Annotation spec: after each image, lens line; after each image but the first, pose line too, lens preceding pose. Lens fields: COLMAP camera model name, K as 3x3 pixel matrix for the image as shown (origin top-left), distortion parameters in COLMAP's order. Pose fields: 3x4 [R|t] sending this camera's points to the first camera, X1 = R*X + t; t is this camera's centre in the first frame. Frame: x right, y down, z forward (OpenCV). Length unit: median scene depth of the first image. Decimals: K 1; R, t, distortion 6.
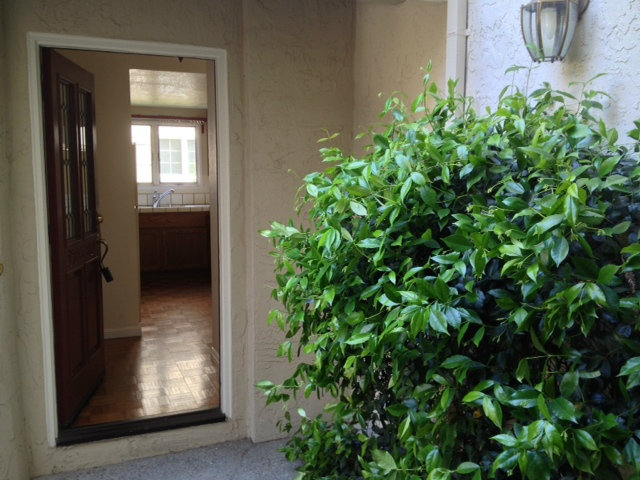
lens RADIAL K [[607.6, 0, 320.0], [0, 607.6, 240.0], [0, 0, 1]] dist [0.145541, -0.300351]
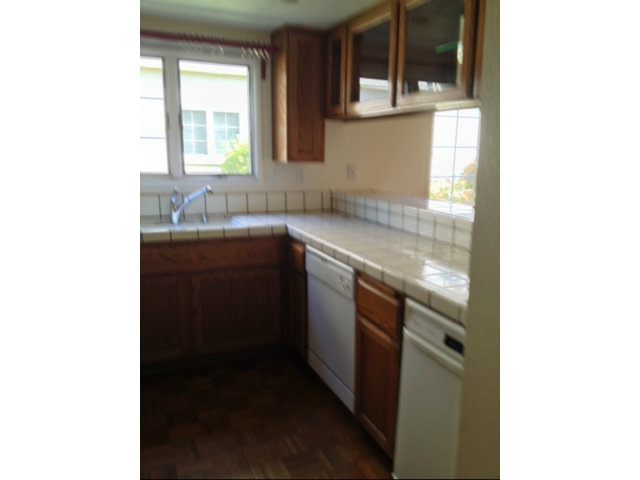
lens RADIAL K [[456.1, 0, 312.7], [0, 456.1, 239.6], [0, 0, 1]] dist [0.058424, -0.004461]
pose [[0.999594, 0.003793, 0.028249, -0.166071], [-0.005899, 0.997177, 0.074851, -0.067766], [-0.027886, -0.074987, 0.996795, 0.618722]]
